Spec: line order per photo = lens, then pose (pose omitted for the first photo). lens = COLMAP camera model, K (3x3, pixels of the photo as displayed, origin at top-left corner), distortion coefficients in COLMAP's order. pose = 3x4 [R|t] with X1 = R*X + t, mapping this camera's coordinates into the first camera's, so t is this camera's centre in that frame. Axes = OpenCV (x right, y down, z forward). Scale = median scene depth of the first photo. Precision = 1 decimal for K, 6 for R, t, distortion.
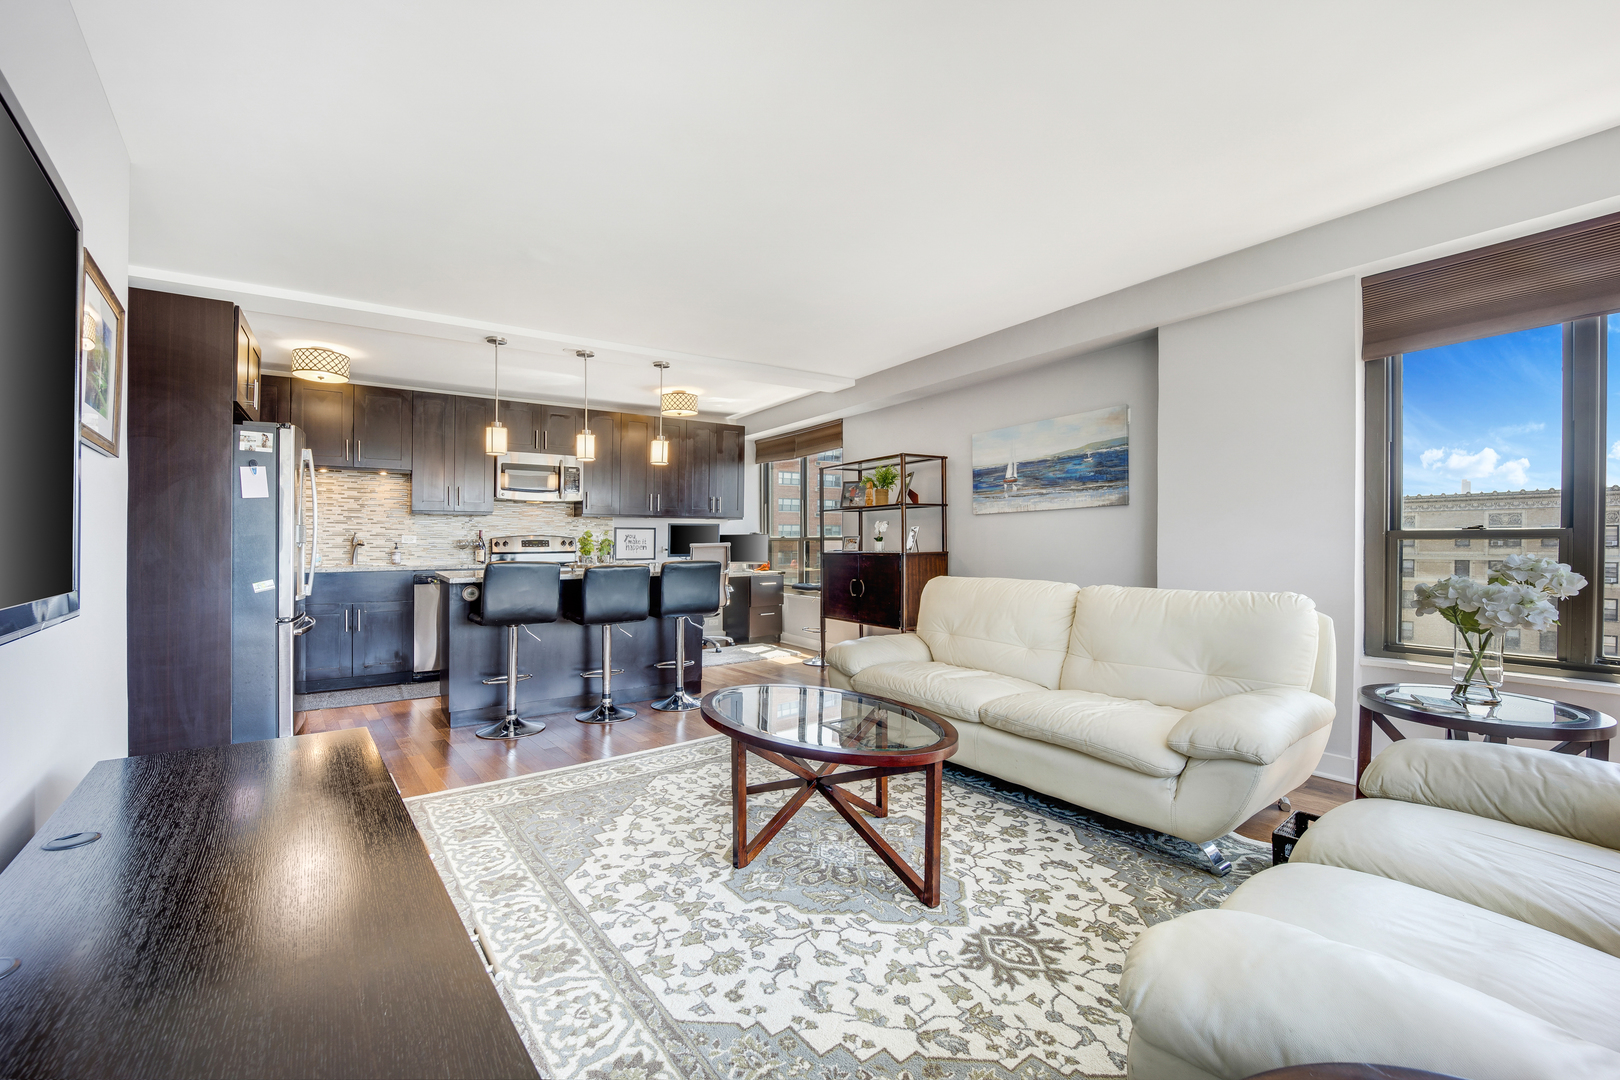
lens RADIAL K [[658.6, 0, 801.5], [0, 658.6, 541.2], [0, 0, 1]] dist [-0.018314, -0.001050]
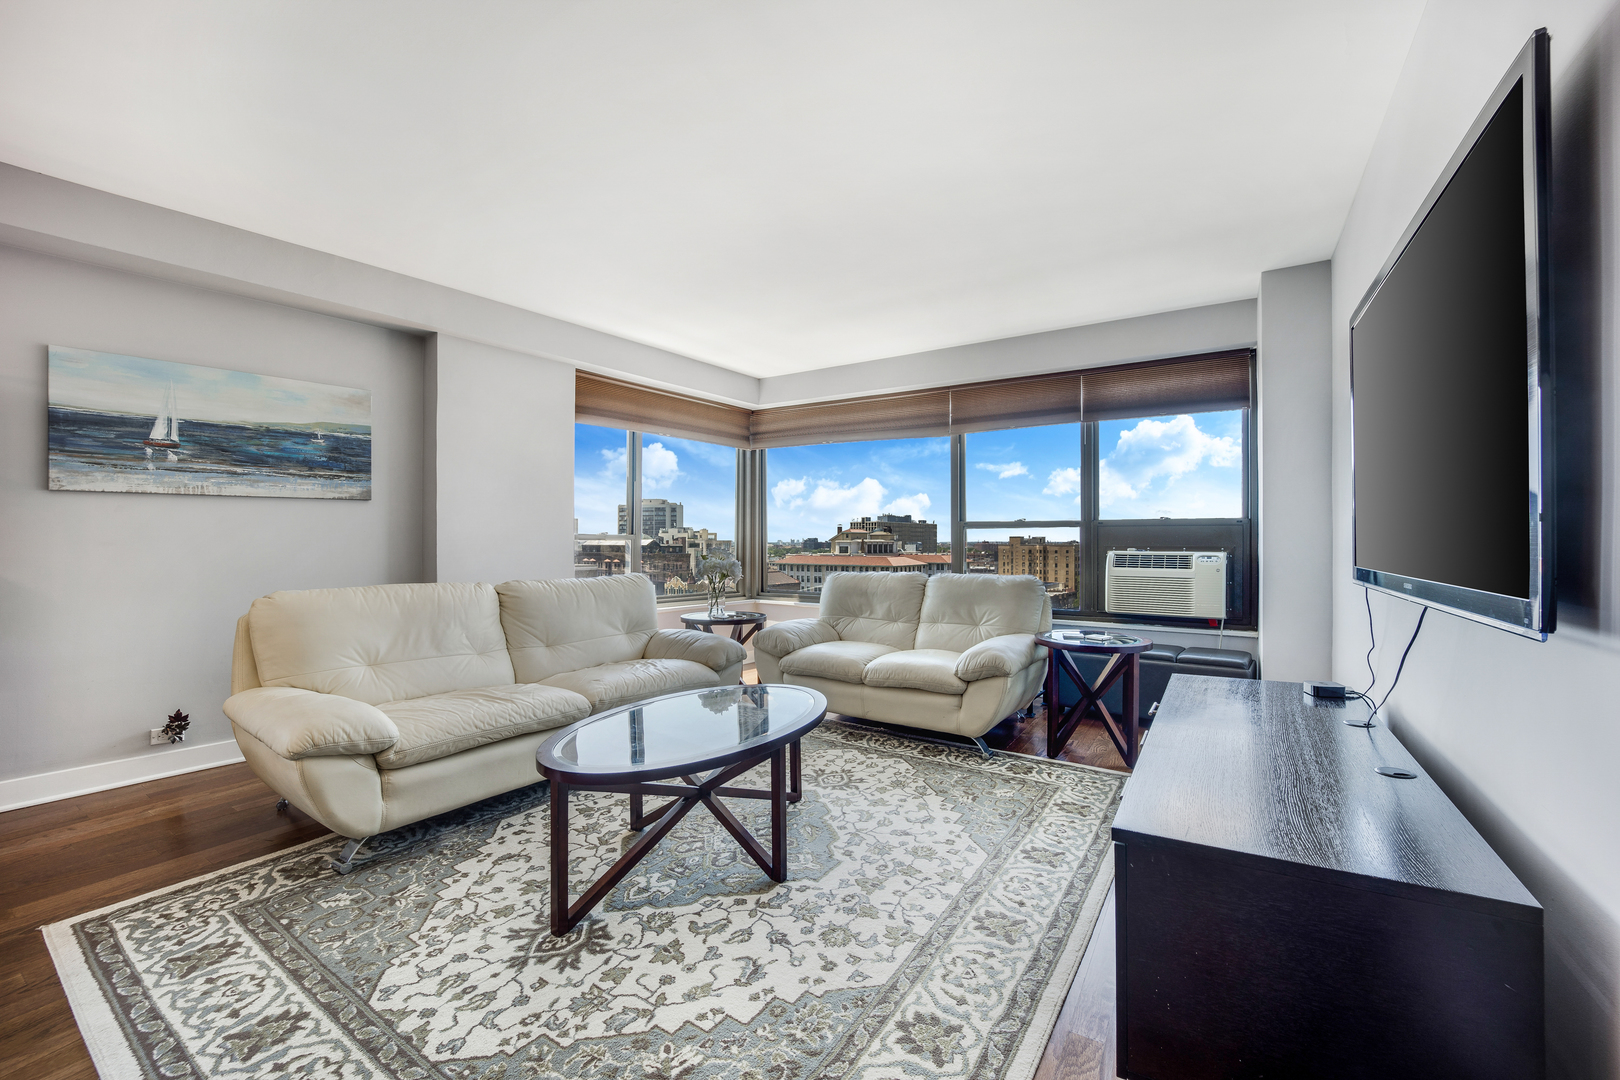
lens RADIAL K [[658.6, 0, 805.9], [0, 658.6, 547.0], [0, 0, 1]] dist [-0.018314, -0.001050]
pose [[-0.321408, -0.002091, 0.946939, -0.560420], [-0.000710, 0.999998, 0.001968, 0.007310], [-0.946941, -0.000040, -0.321409, 0.709323]]
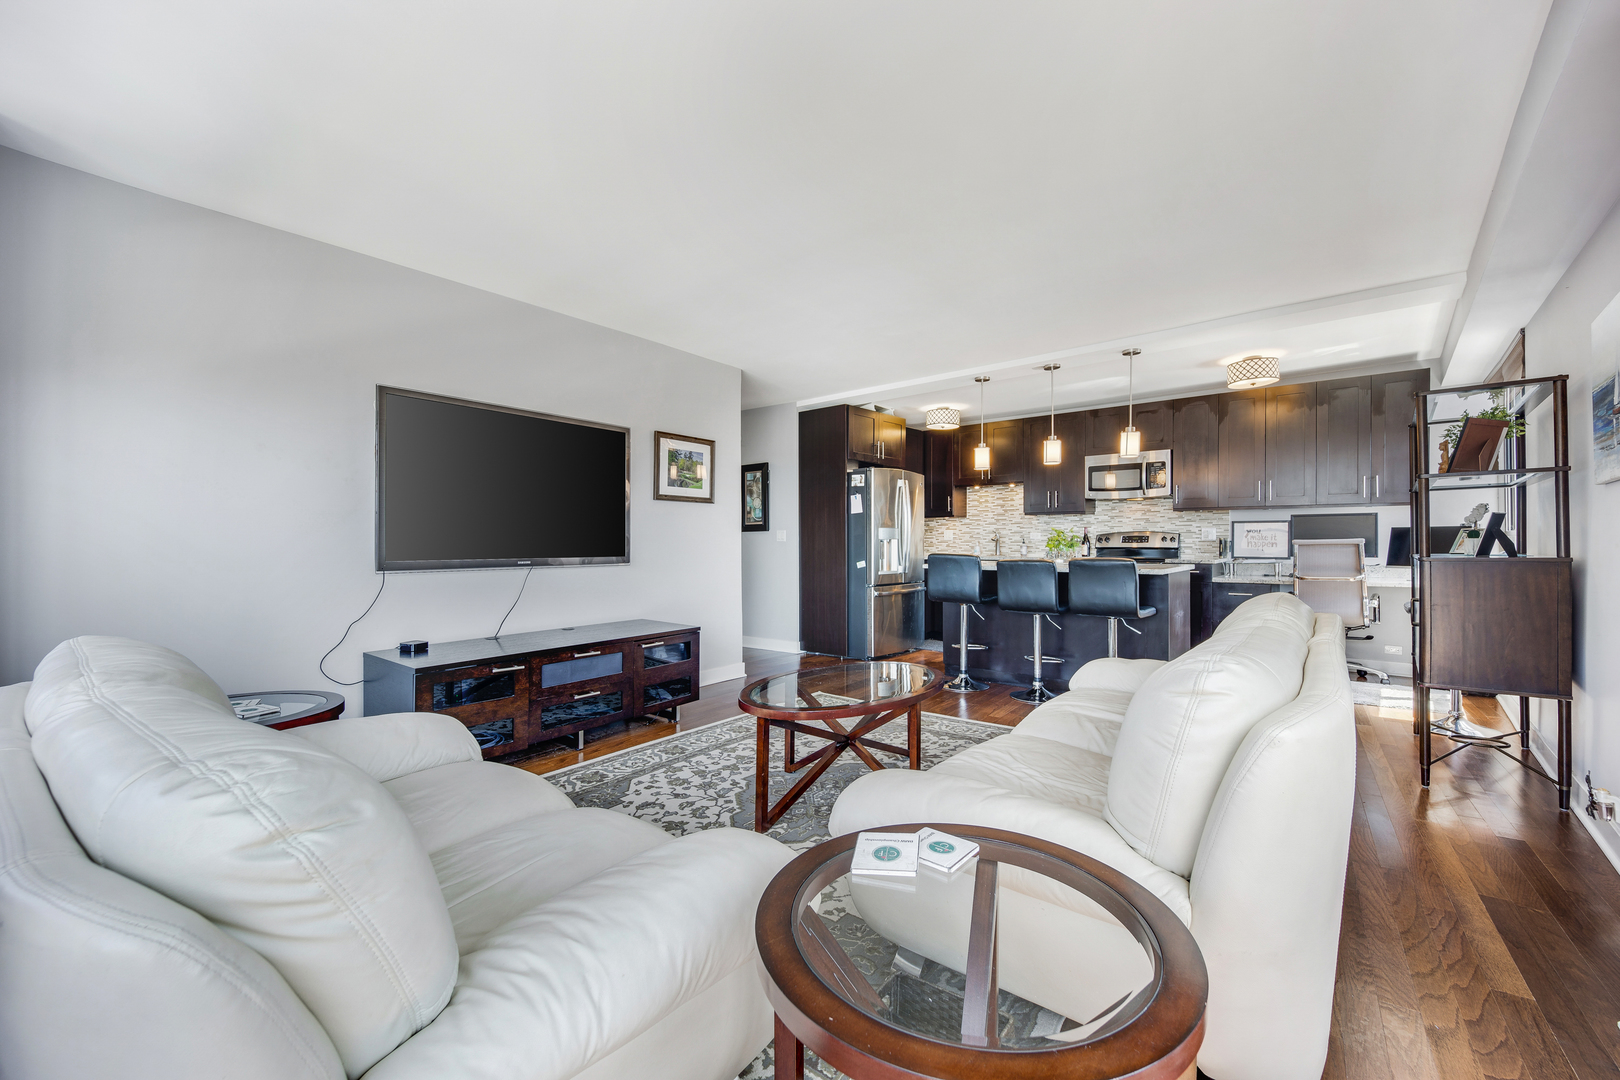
lens RADIAL K [[658.6, 0, 808.8], [0, 658.6, 537.3], [0, 0, 1]] dist [-0.018314, -0.001050]
pose [[0.254305, 0.000208, -0.967124, 0.714764], [0.003458, 0.999993, 0.001124, -0.004664], [0.967118, -0.003630, 0.254302, 0.382425]]
